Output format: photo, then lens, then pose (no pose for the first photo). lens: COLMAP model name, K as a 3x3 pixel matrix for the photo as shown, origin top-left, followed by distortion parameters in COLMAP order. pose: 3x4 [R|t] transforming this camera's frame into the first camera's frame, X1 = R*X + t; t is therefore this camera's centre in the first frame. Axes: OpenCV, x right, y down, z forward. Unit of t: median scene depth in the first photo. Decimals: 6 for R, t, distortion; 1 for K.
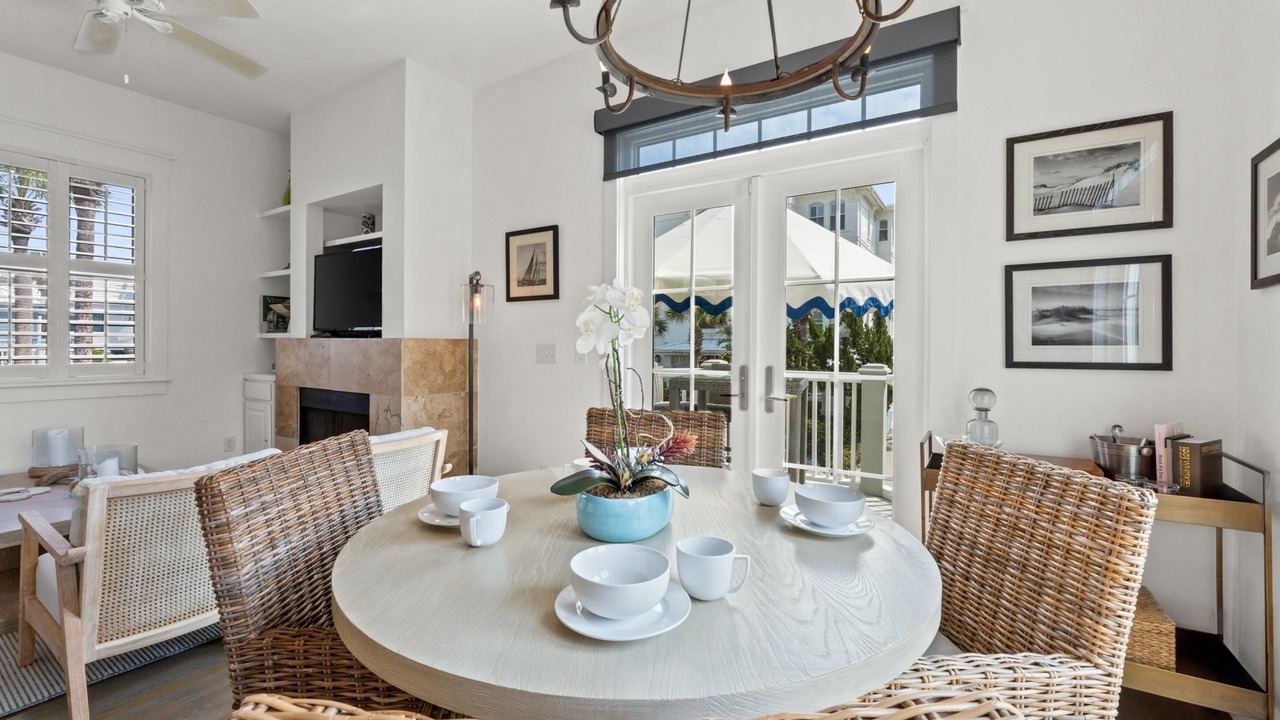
lens RADIAL K [[528.9, 0, 649.6], [0, 528.9, 342.9], [0, 0, 1]] dist [-0.008889, -0.000049]
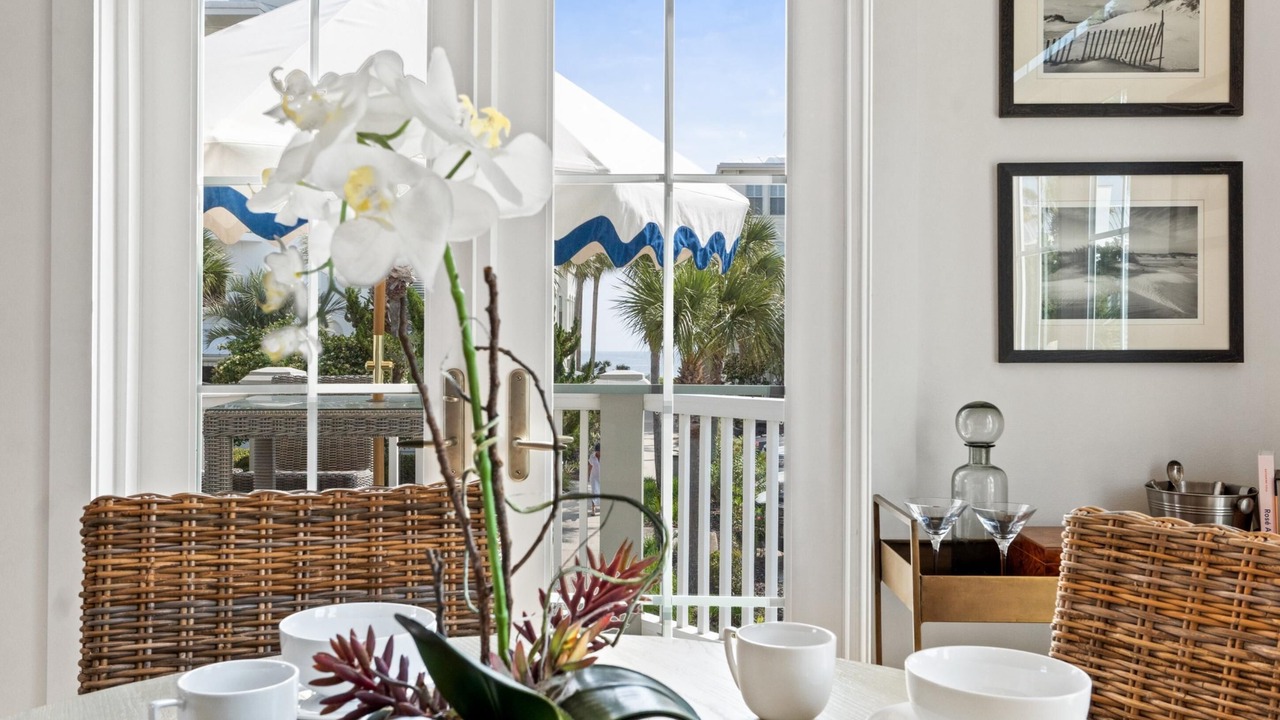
lens RADIAL K [[1085.6, 0, 641.7], [0, 1085.6, 336.5], [0, 0, 1]] dist [0.011580, -0.002273]
pose [[0.868251, 0.001289, 0.496124, -0.166426], [-0.000248, 0.999998, -0.002164, 0.025601], [-0.496125, 0.001756, 0.868249, 0.264020]]
